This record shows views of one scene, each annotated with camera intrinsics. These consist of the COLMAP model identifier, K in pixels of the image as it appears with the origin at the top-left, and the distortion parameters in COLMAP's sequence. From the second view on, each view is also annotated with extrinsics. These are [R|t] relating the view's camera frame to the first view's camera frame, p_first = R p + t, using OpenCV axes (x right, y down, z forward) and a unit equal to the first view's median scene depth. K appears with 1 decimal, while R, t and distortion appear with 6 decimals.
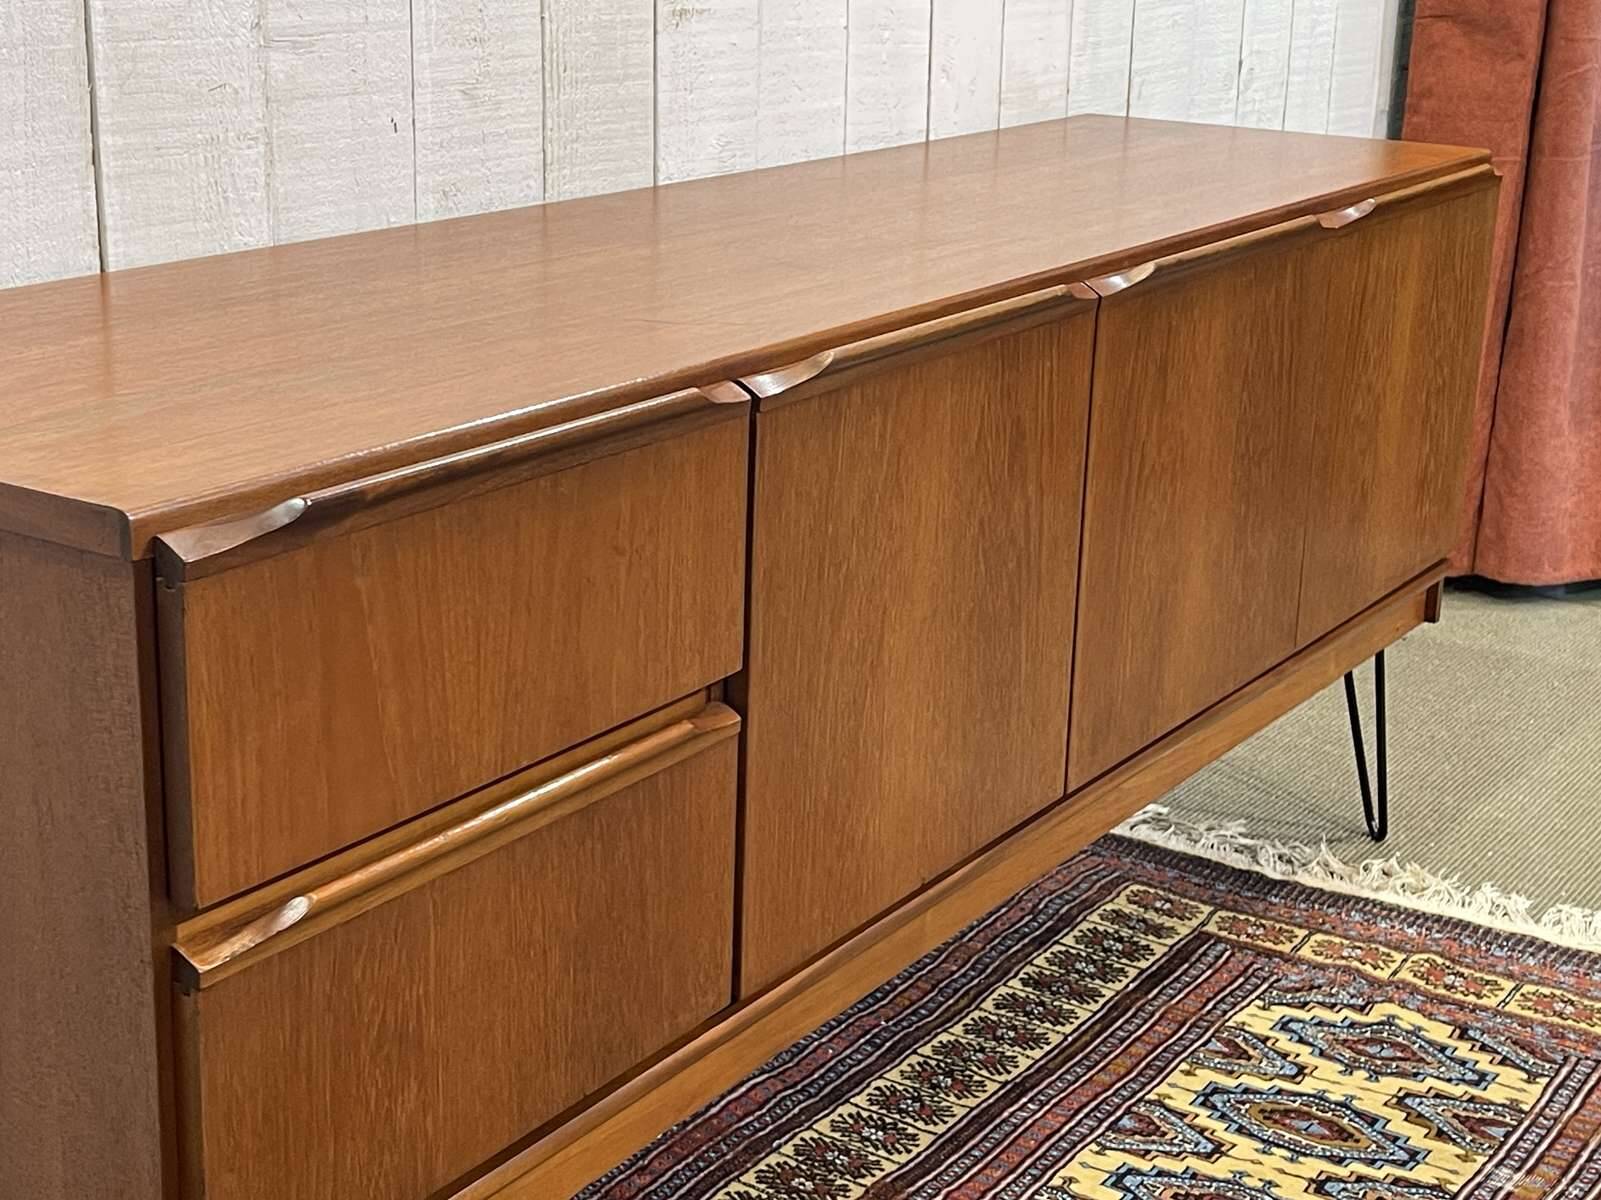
lens RADIAL K [[2561.0, 0, 825.9], [0, 2561.0, 618.5], [0, 0, 1]] dist [0.167402, -0.646633]
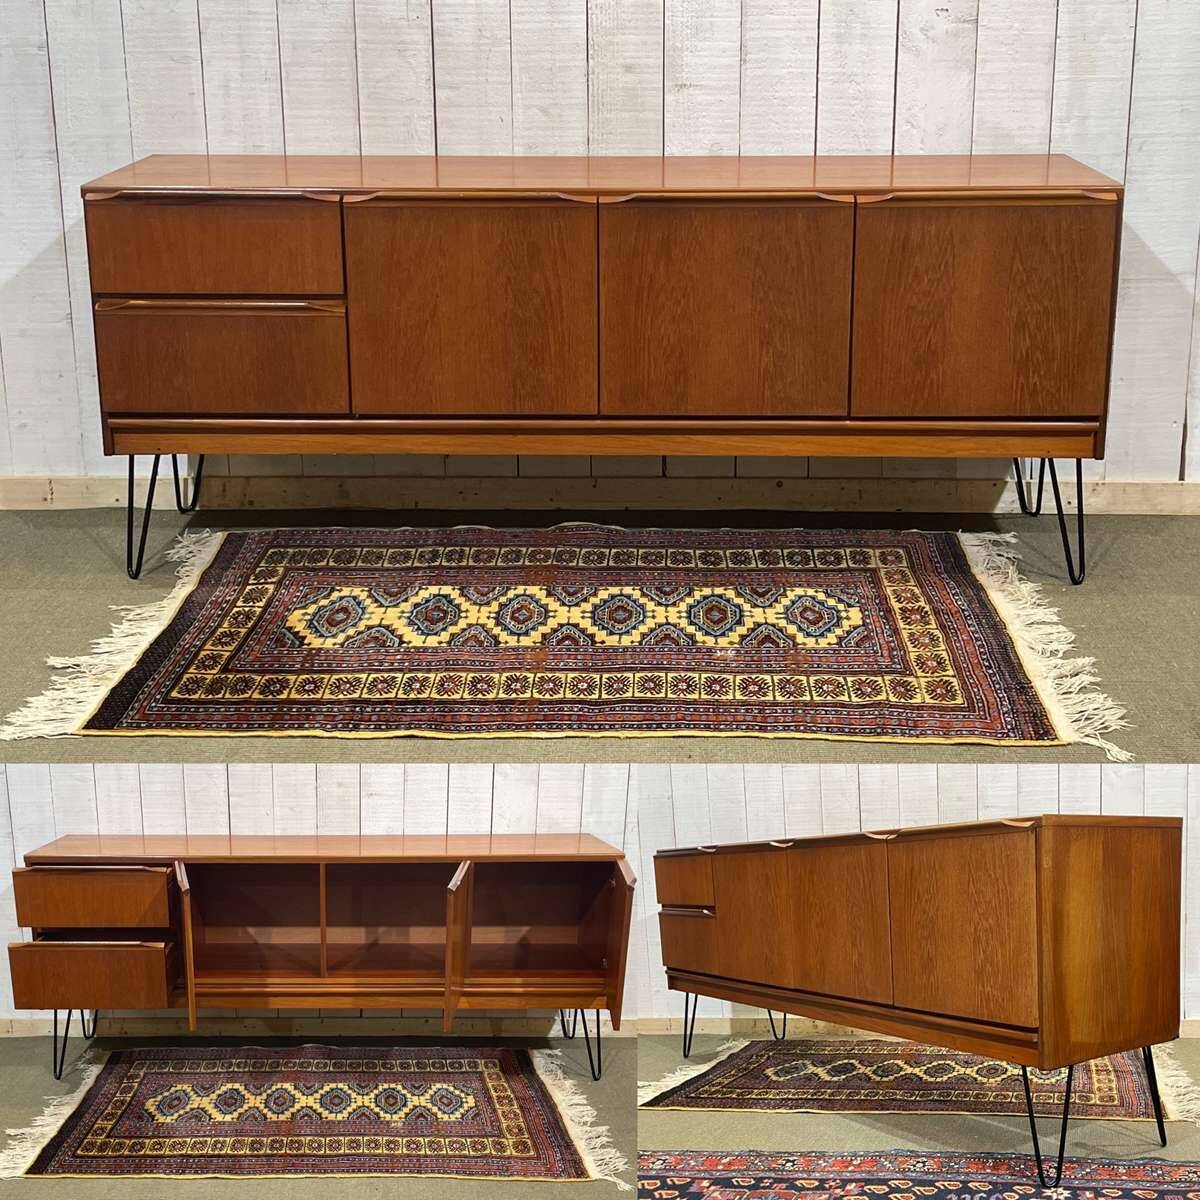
lens RADIAL K [[1706.2, 0, 603.3], [0, 1706.2, 384.8], [0, 0, 1]] dist [0.173646, -0.630864]
pose [[0.510768, 0.182179, -0.840194, 1.316305], [-0.234779, 0.969700, 0.067534, -0.060304], [0.827040, 0.162766, 0.538064, 0.146081]]
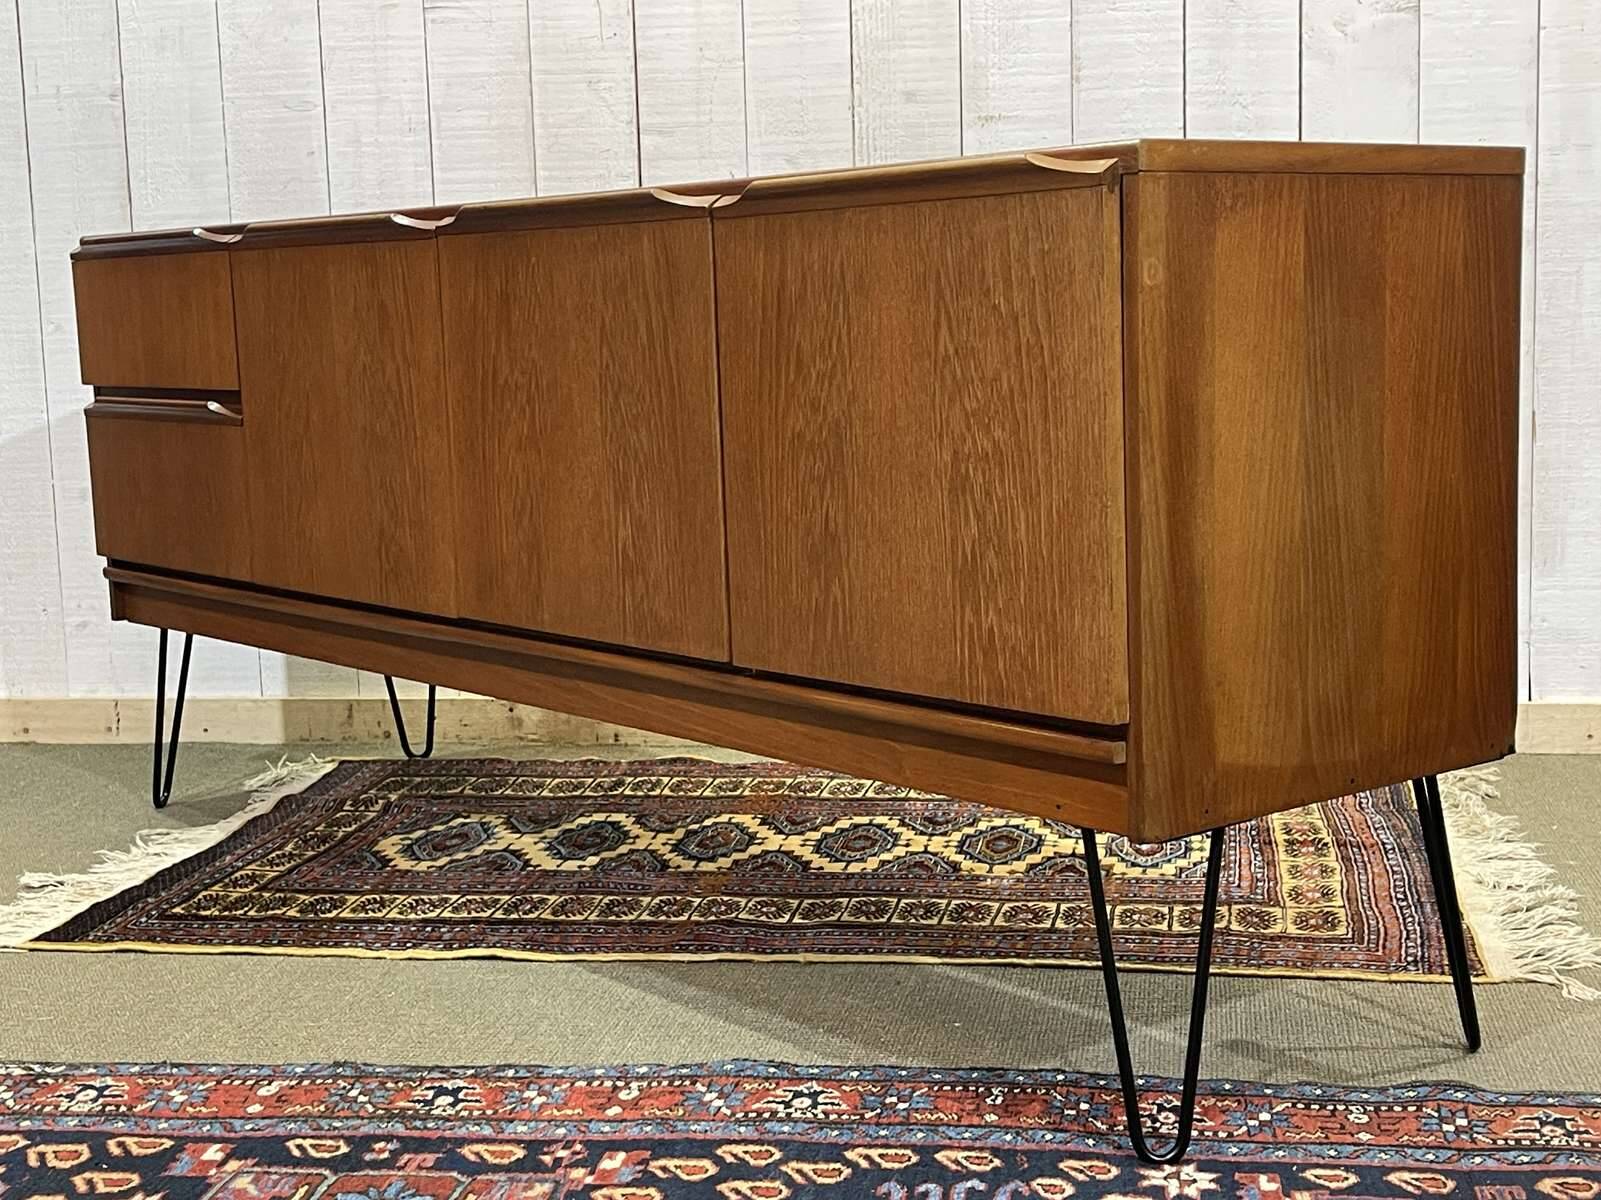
lens RADIAL K [[2324.1, 0, 808.1], [0, 2324.1, 597.6], [0, 0, 1]] dist [0.156694, -0.528911]
pose [[0.394272, 0.086050, -0.914956, 1.326623], [-0.235414, 0.971843, -0.010044, 0.106404], [0.888330, 0.219354, 0.403428, 0.378621]]
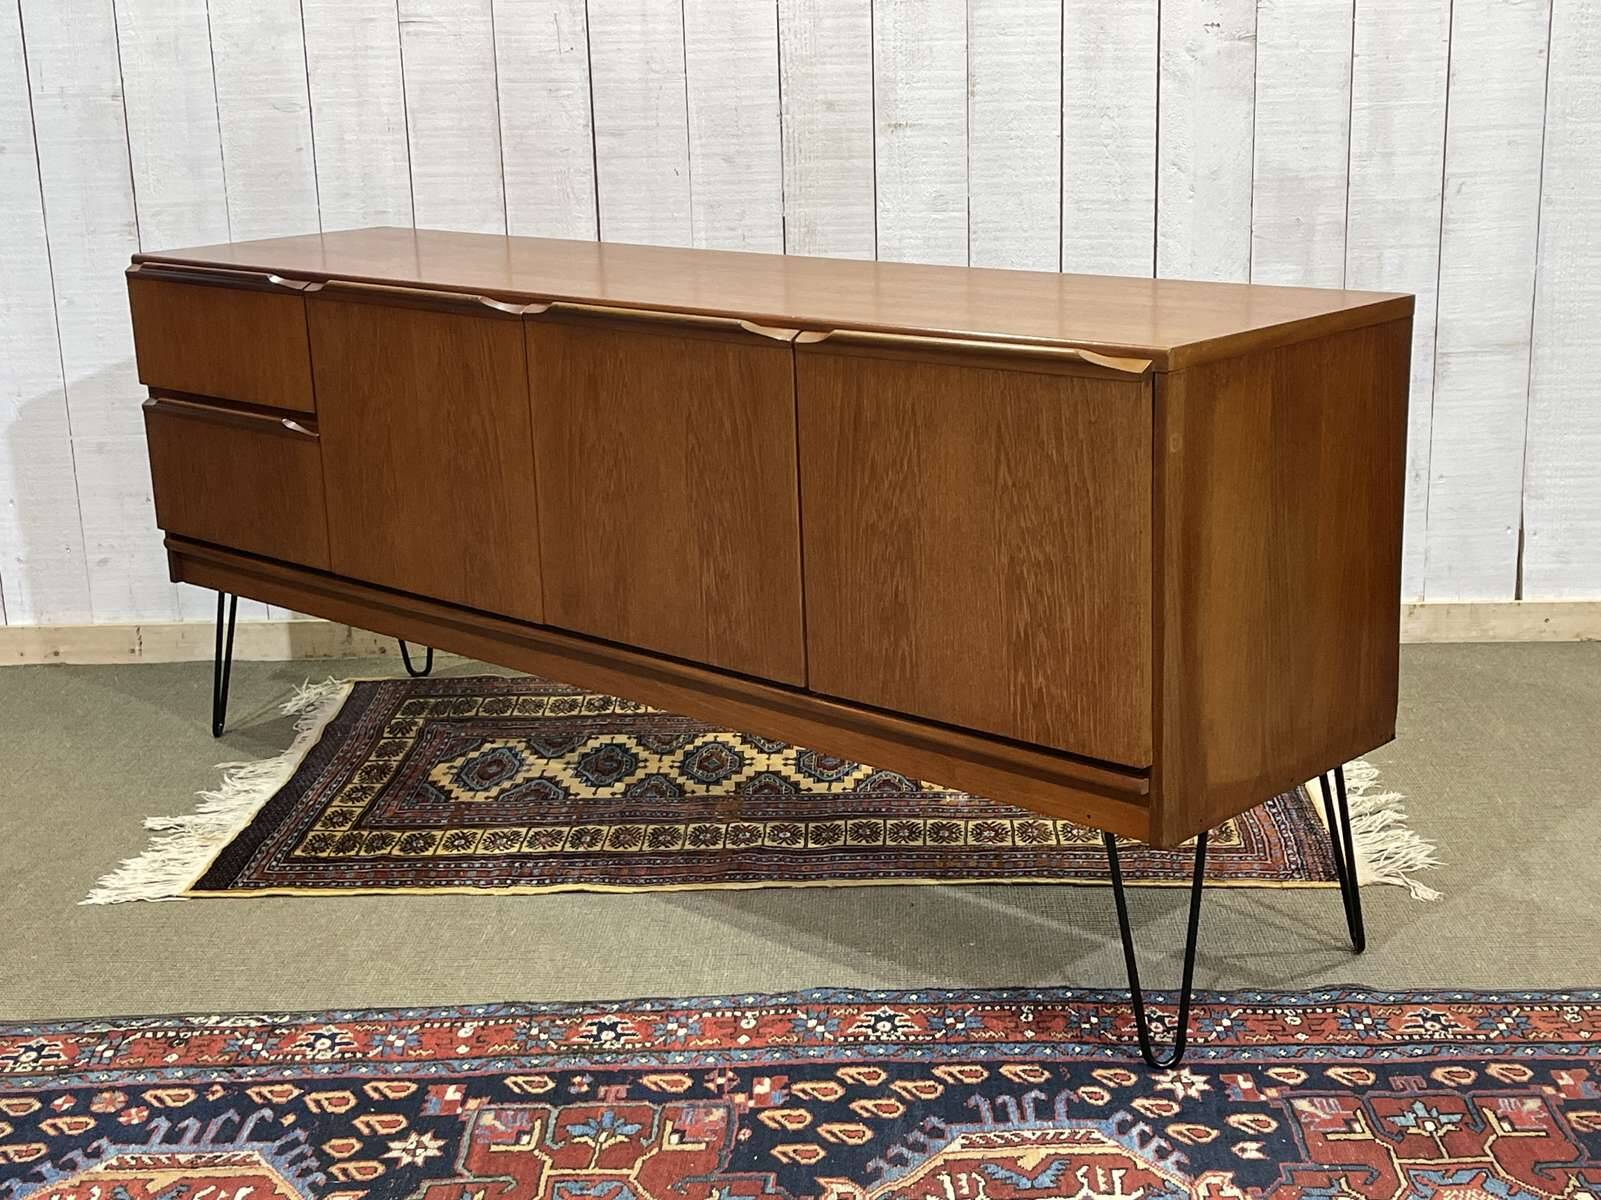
lens RADIAL K [[2205.8, 0, 800.5], [0, 2205.8, 600.0], [0, 0, 1]] dist [0.173816, -0.633126]
pose [[0.504266, 0.180747, -0.844421, 1.419263], [-0.215140, 0.973312, 0.079860, -0.006846], [0.836320, 0.141398, 0.529694, 0.114629]]
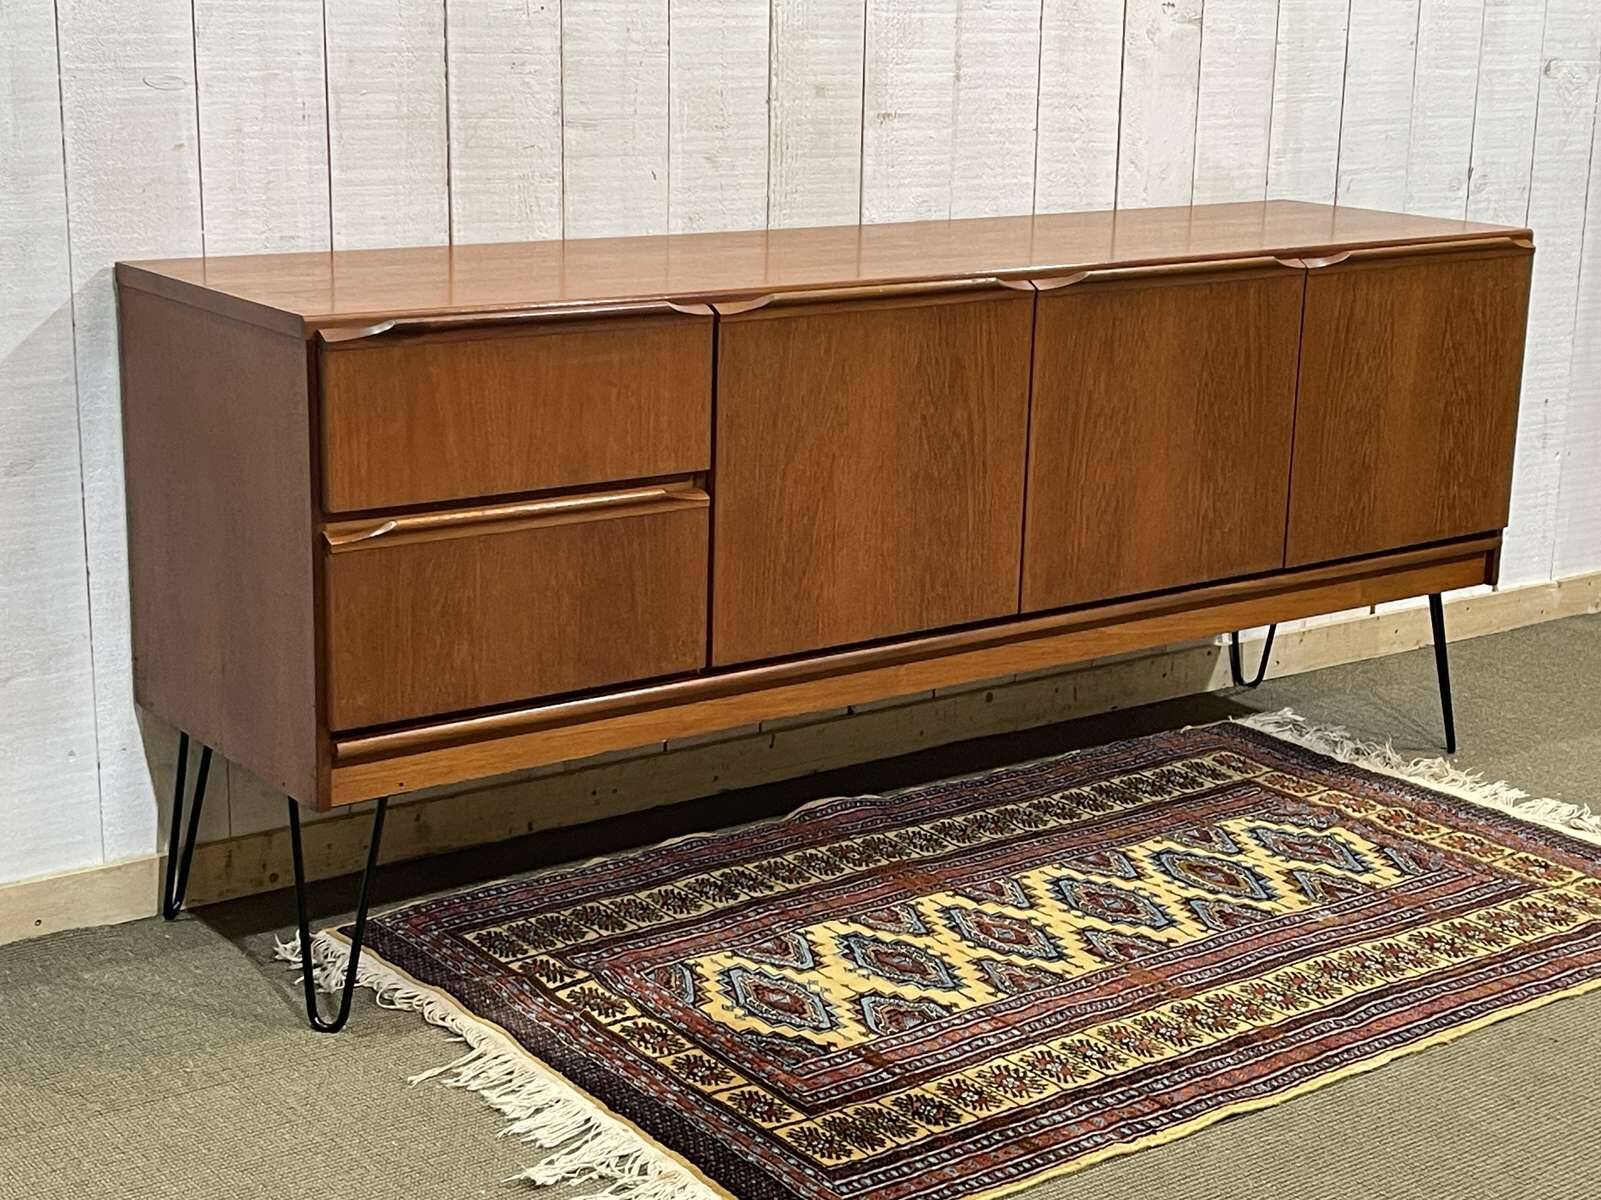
lens RADIAL K [[2550.9, 0, 805.6], [0, 2550.9, 611.5], [0, 0, 1]] dist [0.180405, -0.698153]
pose [[0.934177, 0.081158, -0.347457, 0.475979], [-0.100713, 0.994168, -0.038565, 0.131029], [0.342300, 0.071020, 0.936903, -0.458473]]
